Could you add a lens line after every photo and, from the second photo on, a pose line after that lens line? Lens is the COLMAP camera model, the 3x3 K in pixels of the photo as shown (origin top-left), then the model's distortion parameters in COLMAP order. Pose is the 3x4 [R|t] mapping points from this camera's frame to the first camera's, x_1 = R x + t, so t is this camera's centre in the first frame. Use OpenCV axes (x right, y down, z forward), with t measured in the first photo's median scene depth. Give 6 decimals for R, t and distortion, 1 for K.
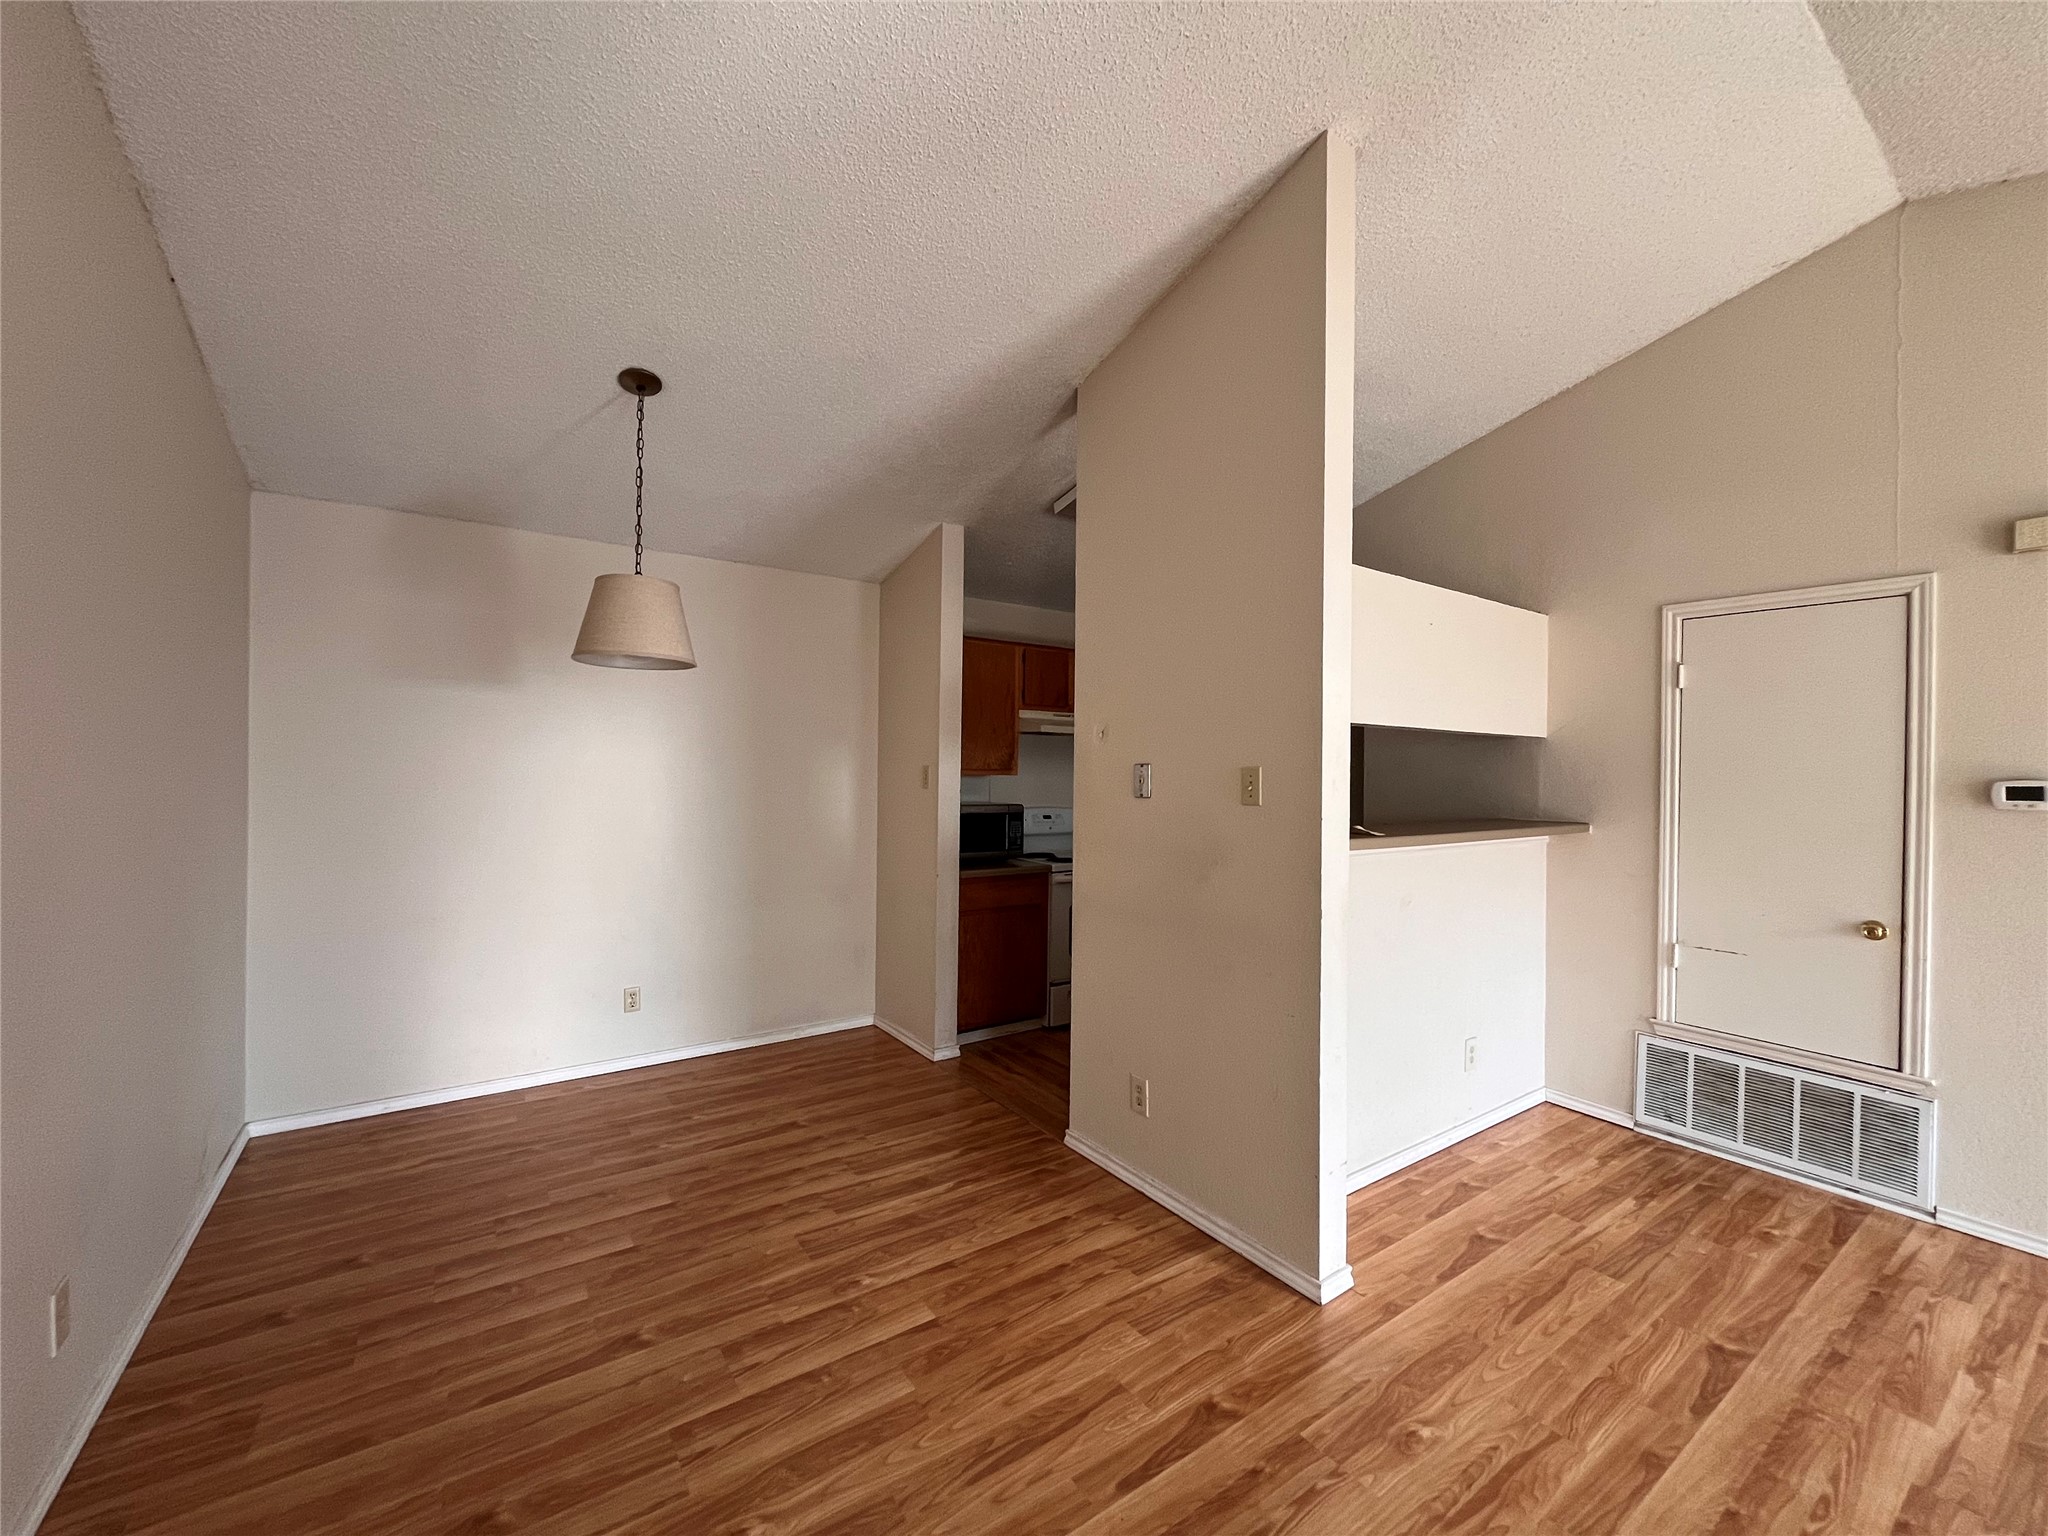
lens RADIAL K [[825.6, 0, 1021.2], [0, 825.6, 765.5], [0, 0, 1]] dist [-0.002134, -0.000136]
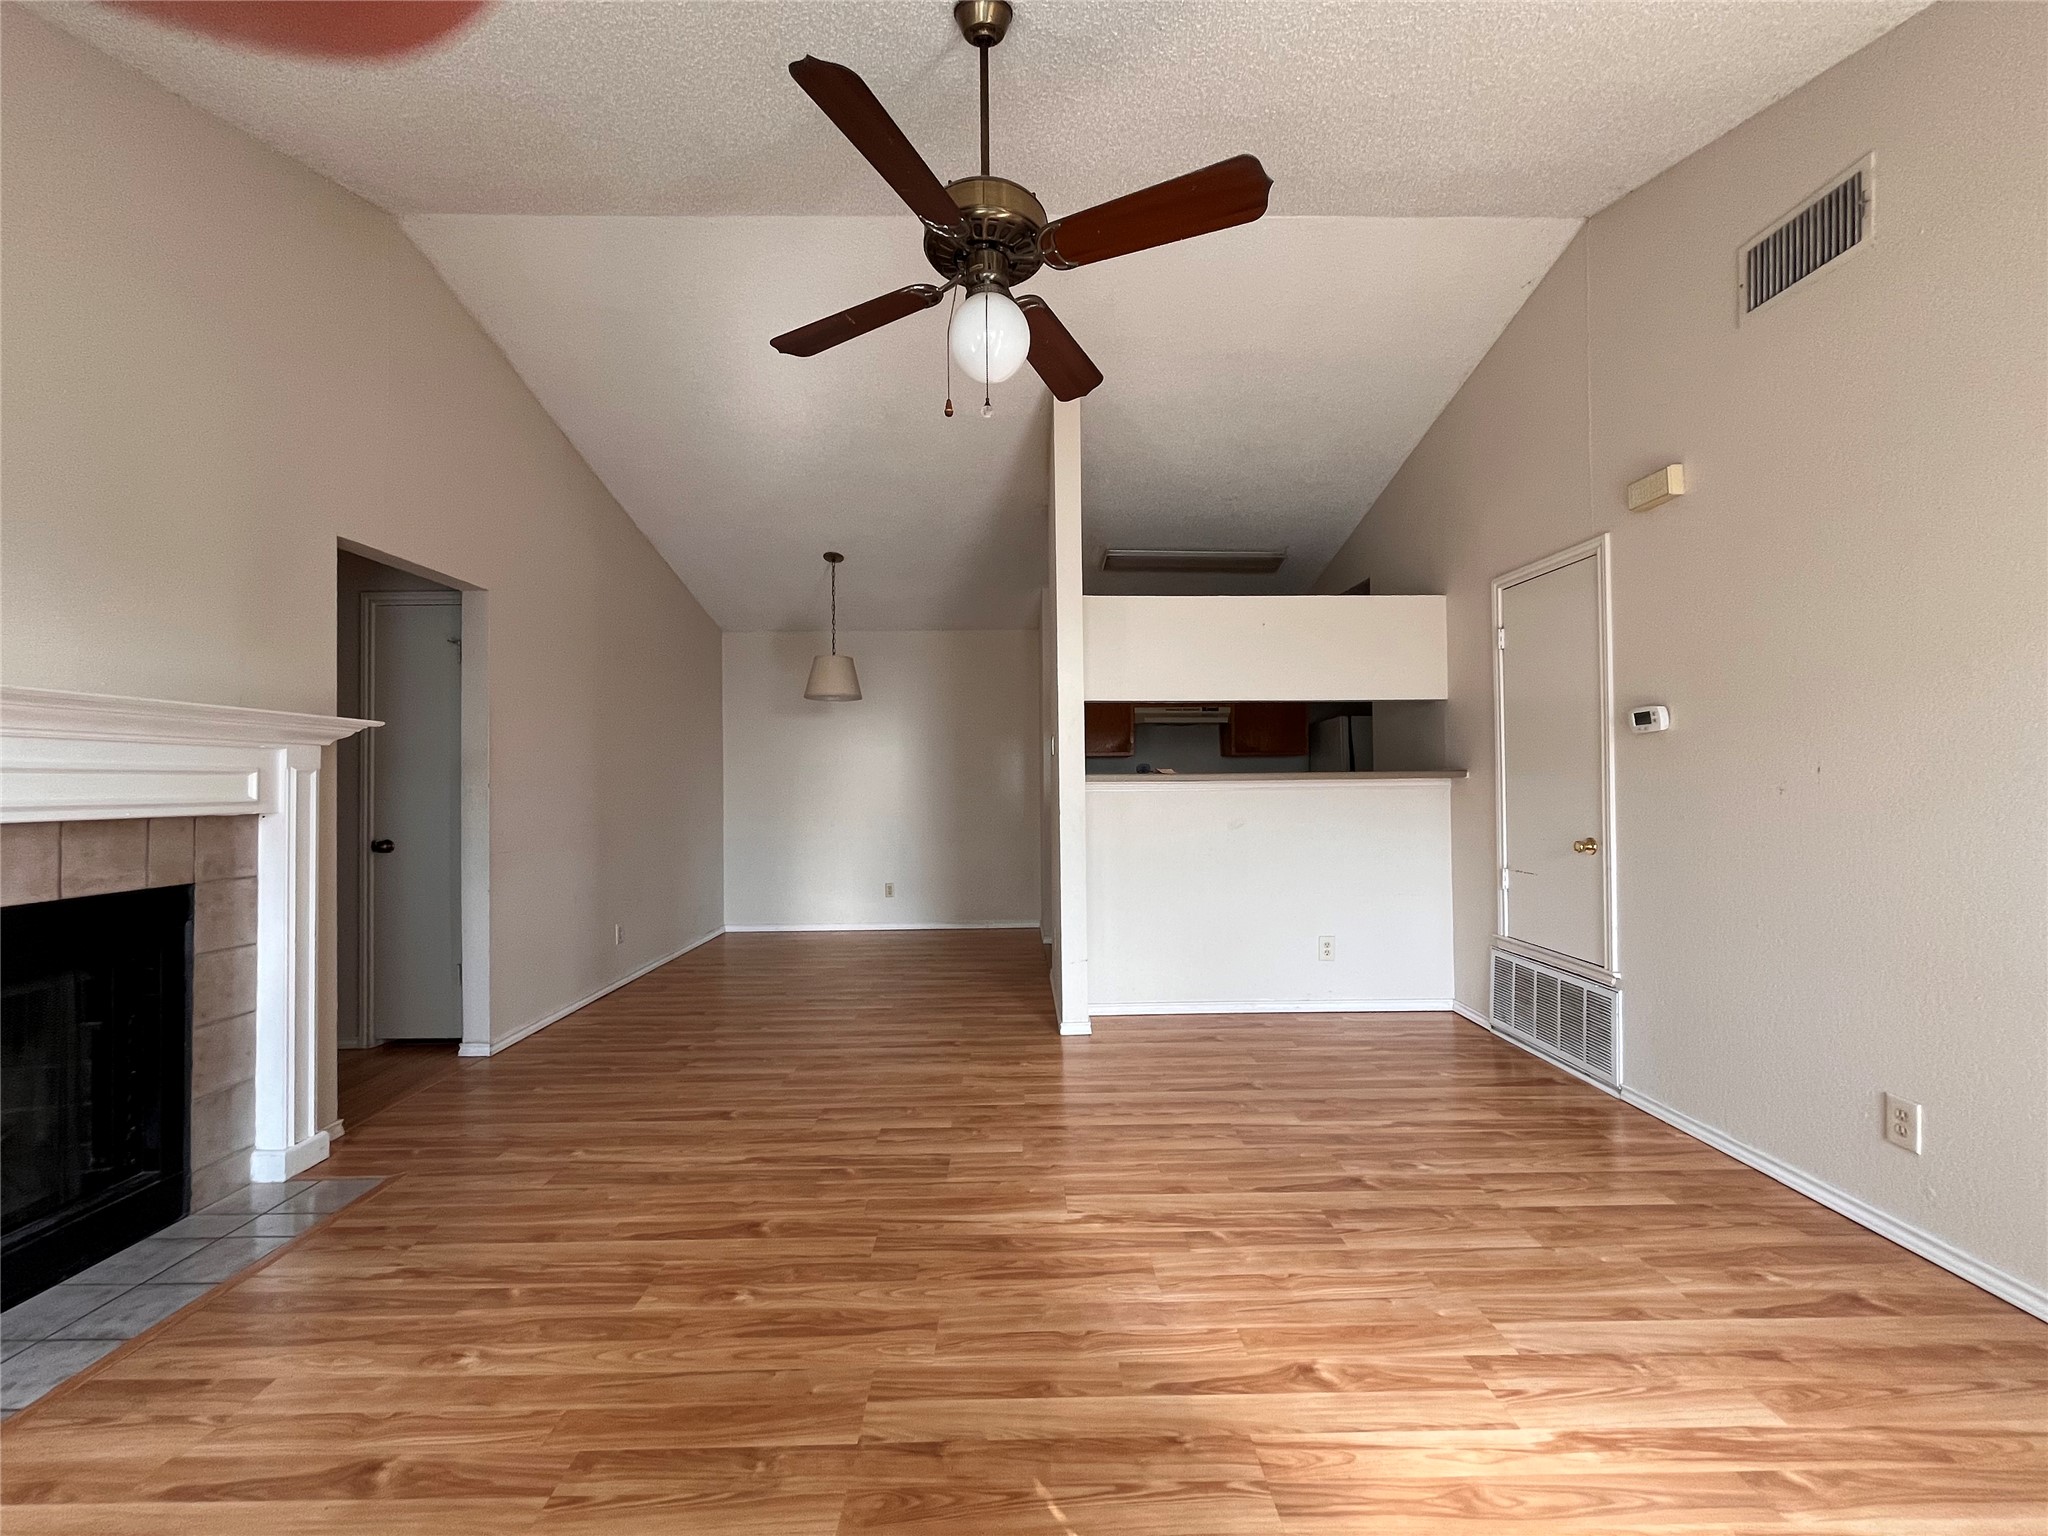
lens RADIAL K [[825.6, 0, 1024.9], [0, 825.6, 771.8], [0, 0, 1]] dist [-0.002134, -0.000136]
pose [[0.830225, -0.028057, -0.556721, 0.981663], [0.021997, 0.999604, -0.017573, 0.094339], [0.556994, 0.002343, 0.830514, -0.382299]]
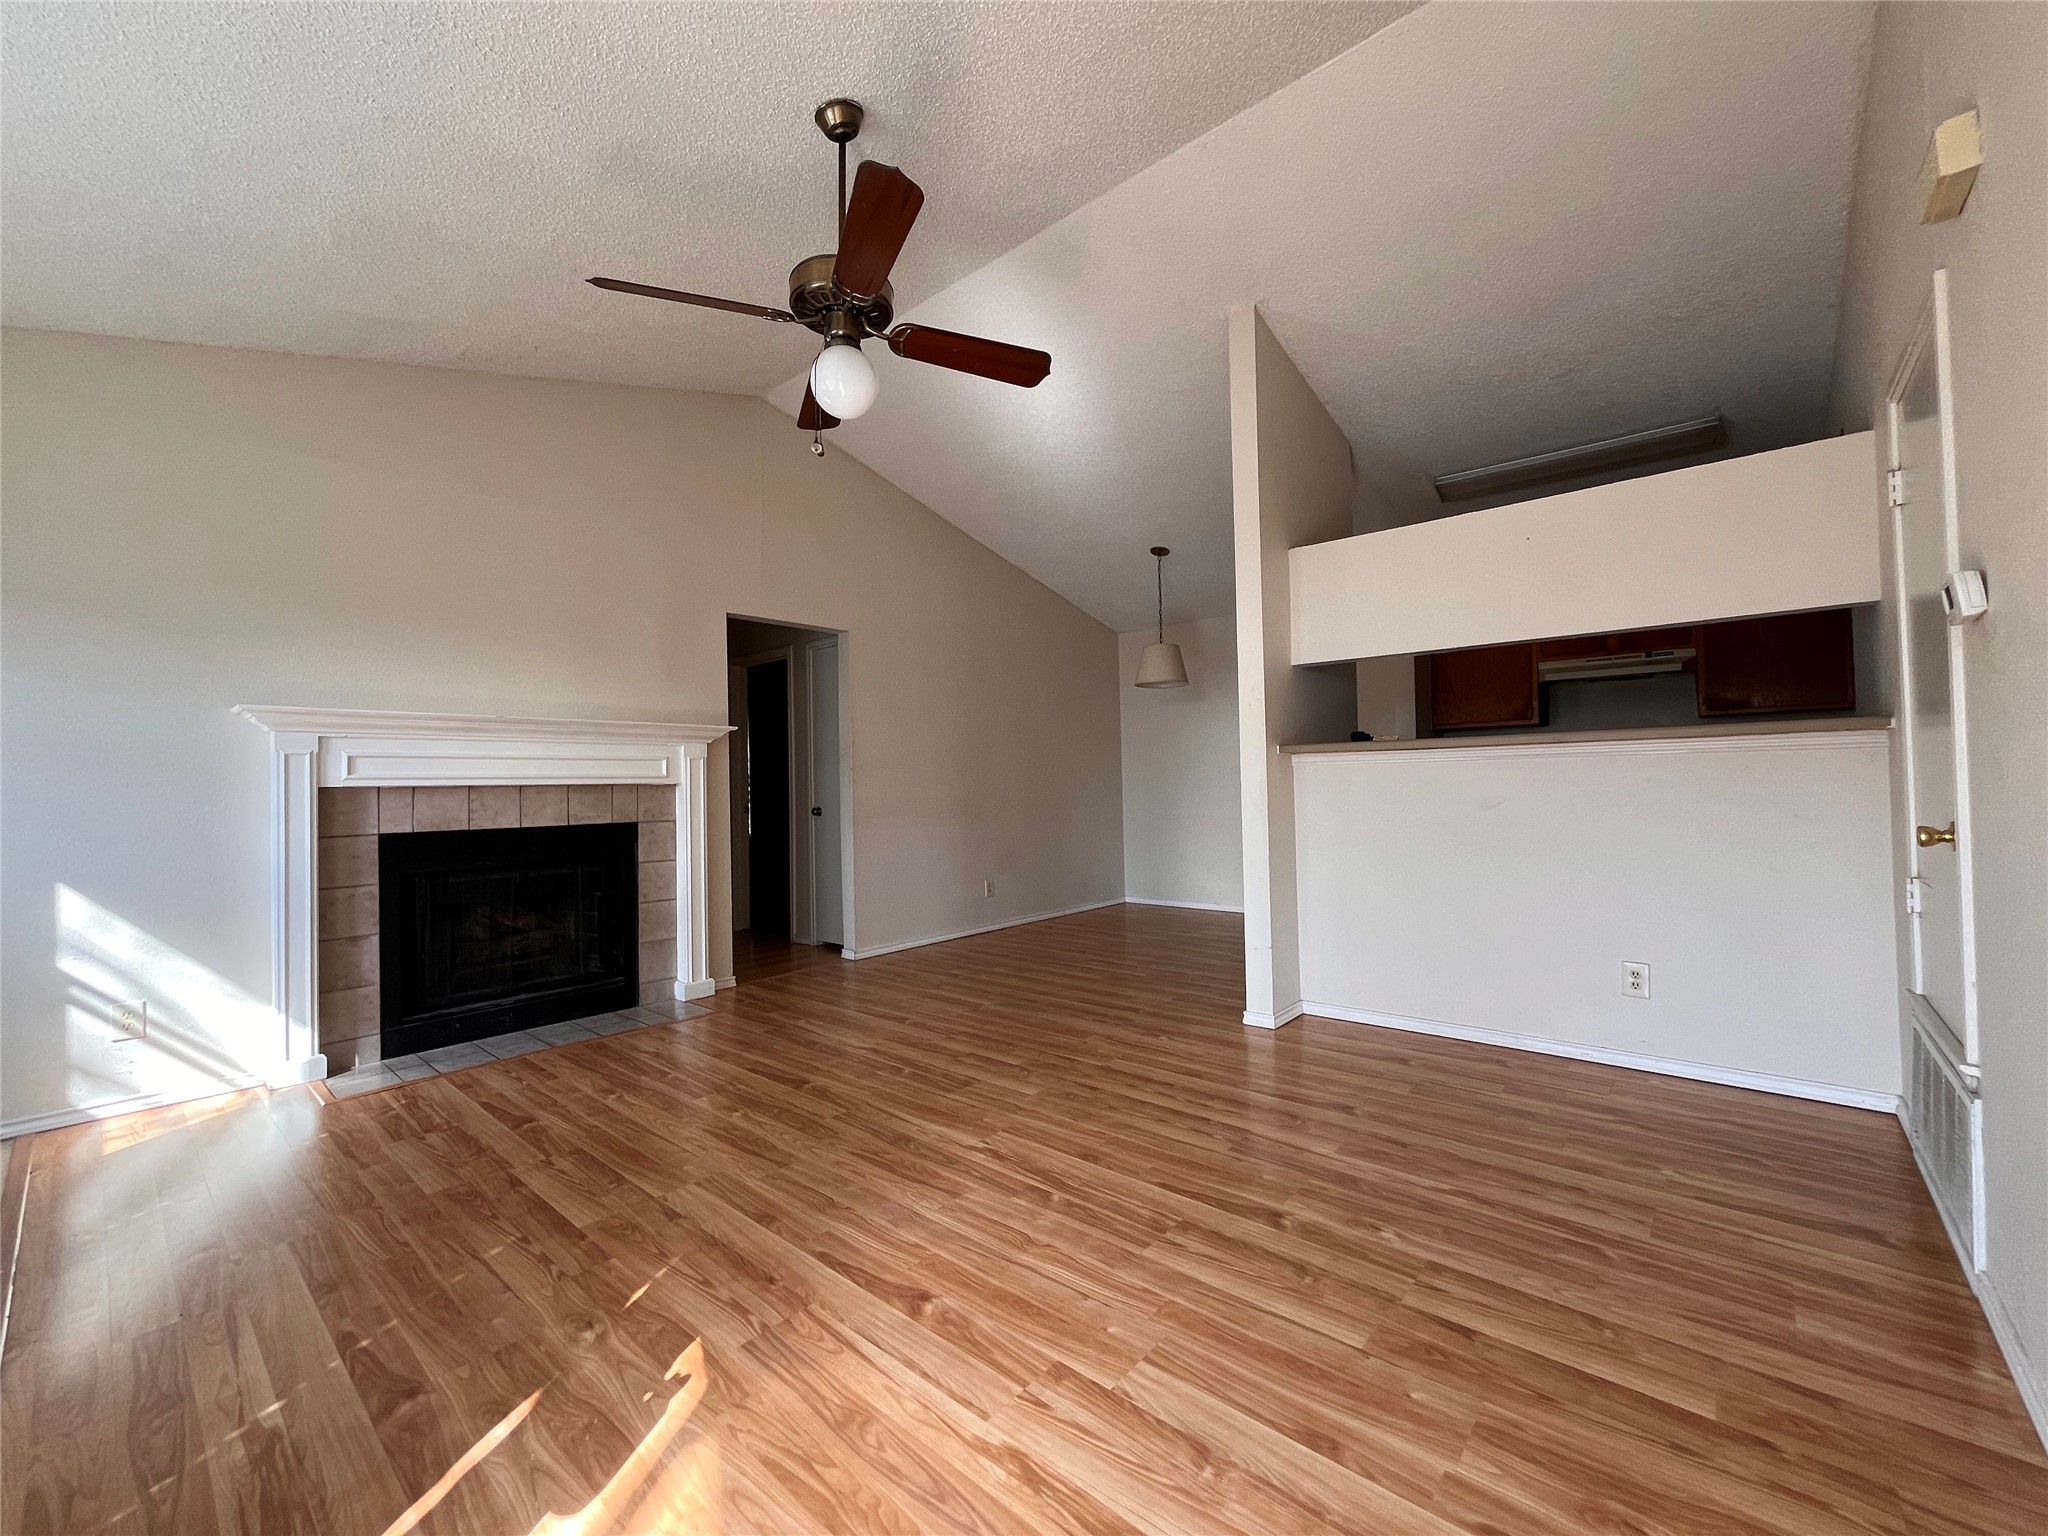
lens RADIAL K [[825.6, 0, 1018.5], [0, 825.6, 773.3], [0, 0, 1]] dist [-0.002134, -0.000136]
pose [[0.241453, -0.032443, -0.969870, 1.421580], [0.026084, 0.999297, -0.026933, 0.142408], [0.970062, -0.018795, 0.242129, 0.132000]]
